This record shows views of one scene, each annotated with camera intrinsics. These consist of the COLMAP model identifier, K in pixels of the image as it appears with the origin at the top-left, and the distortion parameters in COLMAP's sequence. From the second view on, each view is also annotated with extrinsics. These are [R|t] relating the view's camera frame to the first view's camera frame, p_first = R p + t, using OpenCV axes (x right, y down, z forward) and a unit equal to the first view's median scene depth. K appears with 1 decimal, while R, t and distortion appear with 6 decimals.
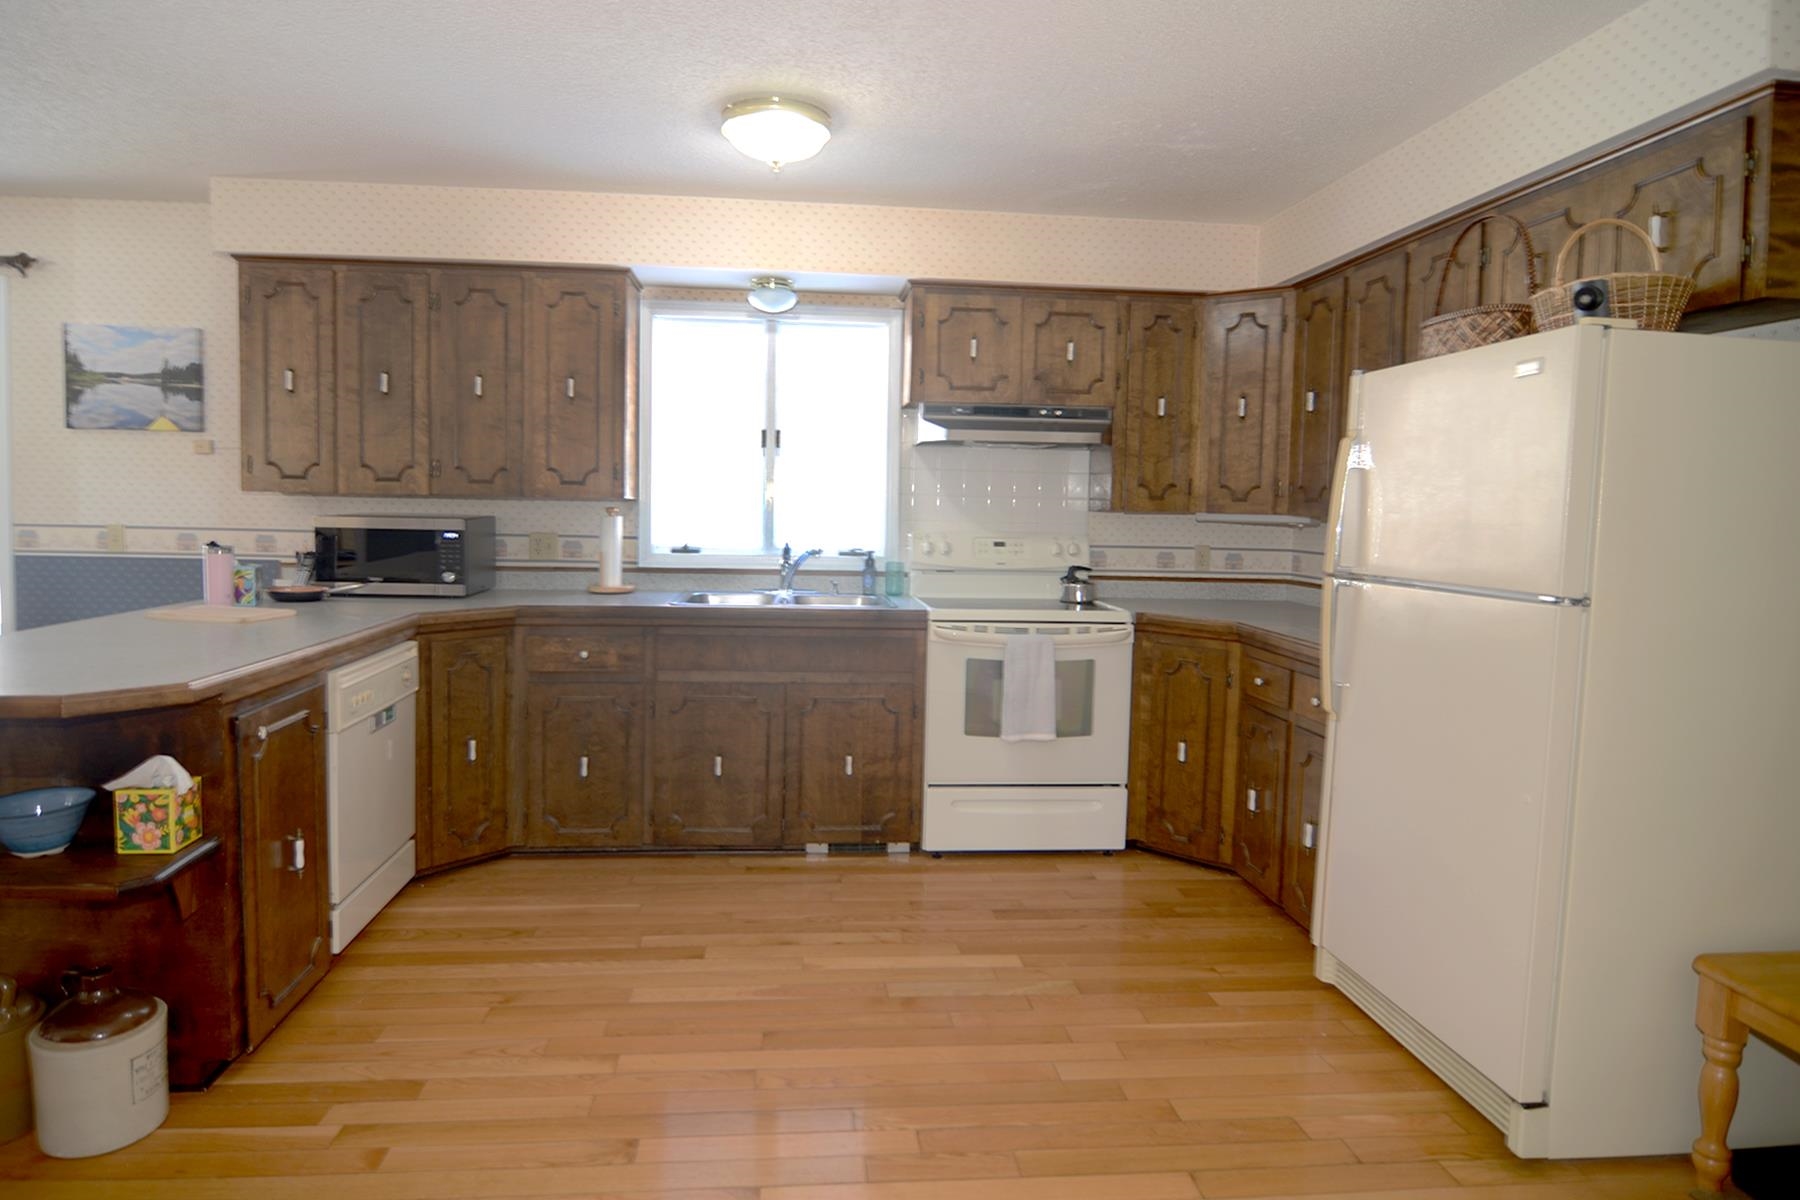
lens RADIAL K [[1000.2, 0, 896.1], [0, 1000.2, 592.2], [0, 0, 1]] dist [-0.010625, -0.007655]
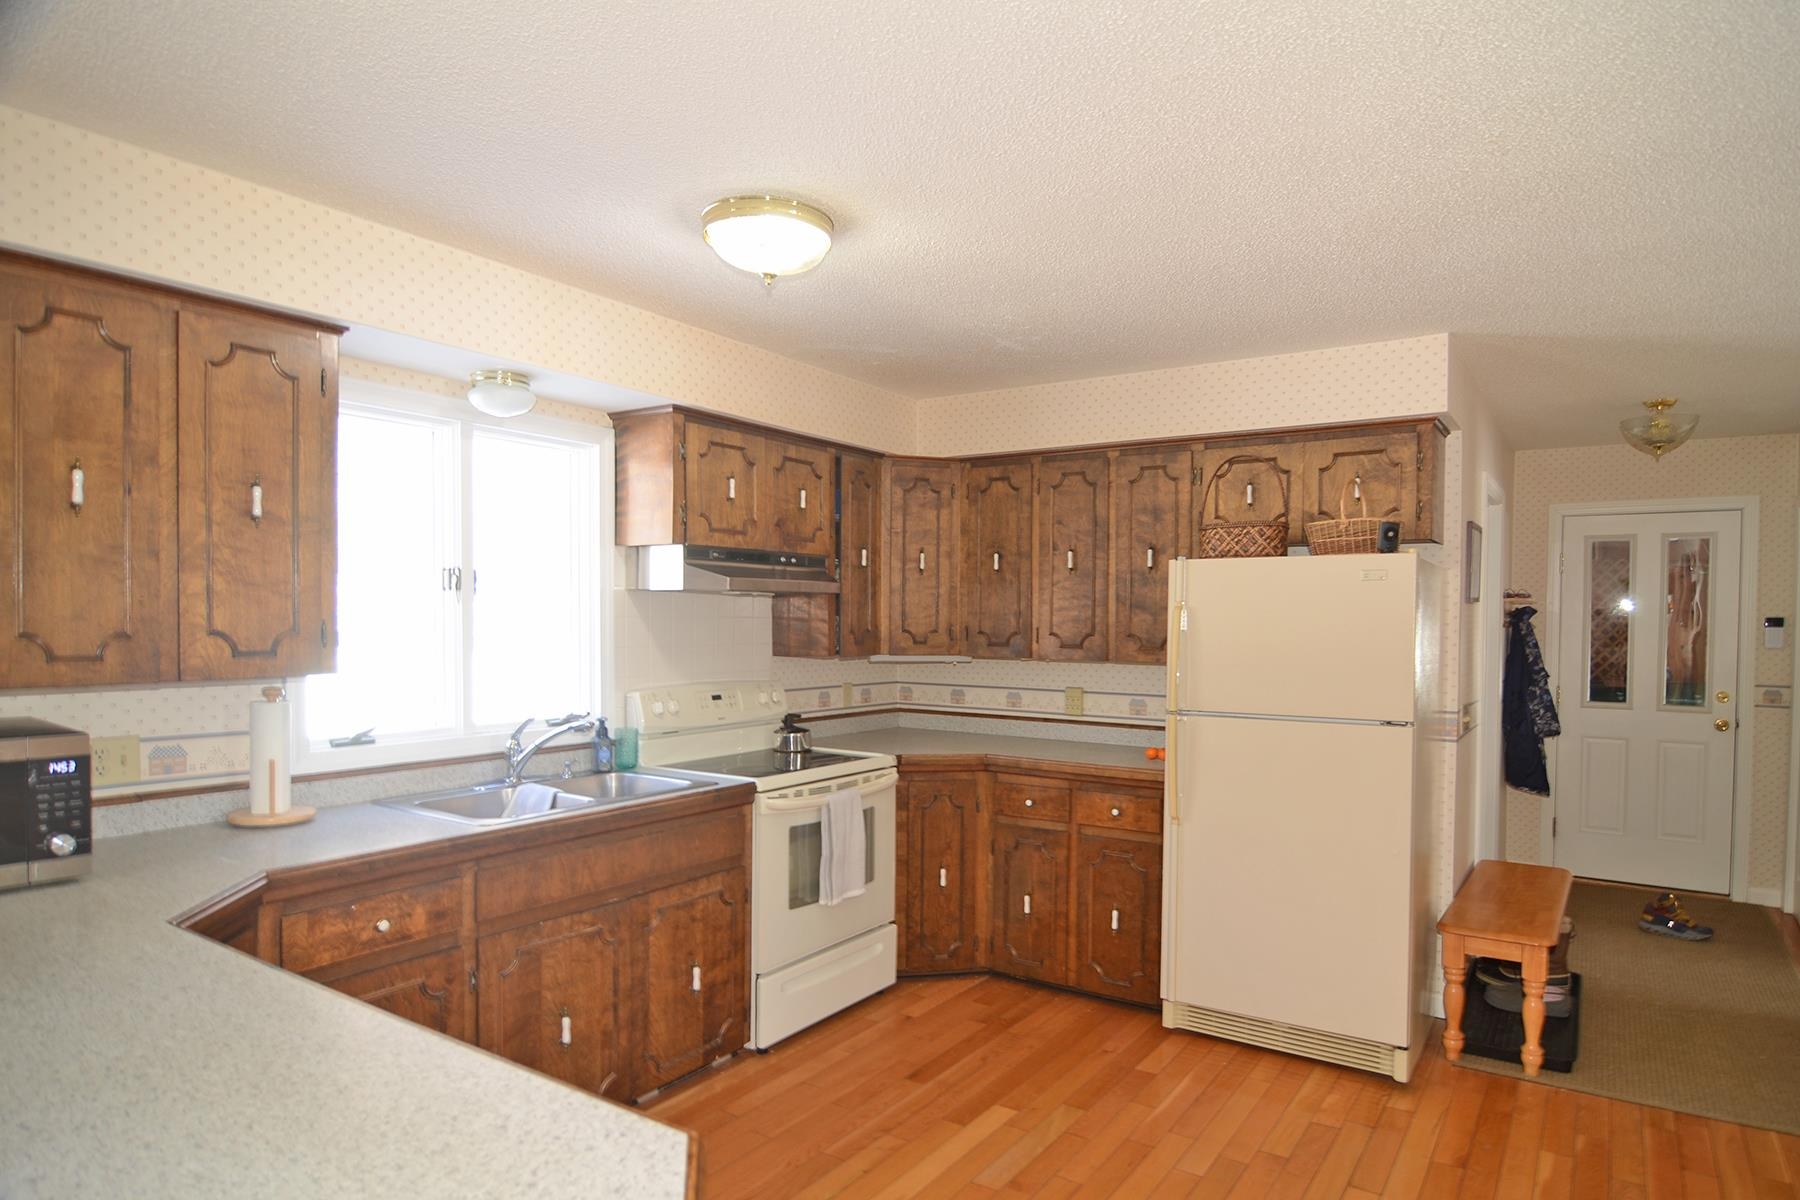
lens RADIAL K [[1000.2, 0, 937.8], [0, 1000.2, 666.4], [0, 0, 1]] dist [-0.010625, -0.007655]
pose [[0.628900, -0.051743, 0.775763, -0.538744], [0.072796, 0.997319, 0.007505, -0.076894], [-0.774071, 0.051752, 0.630980, 0.293748]]
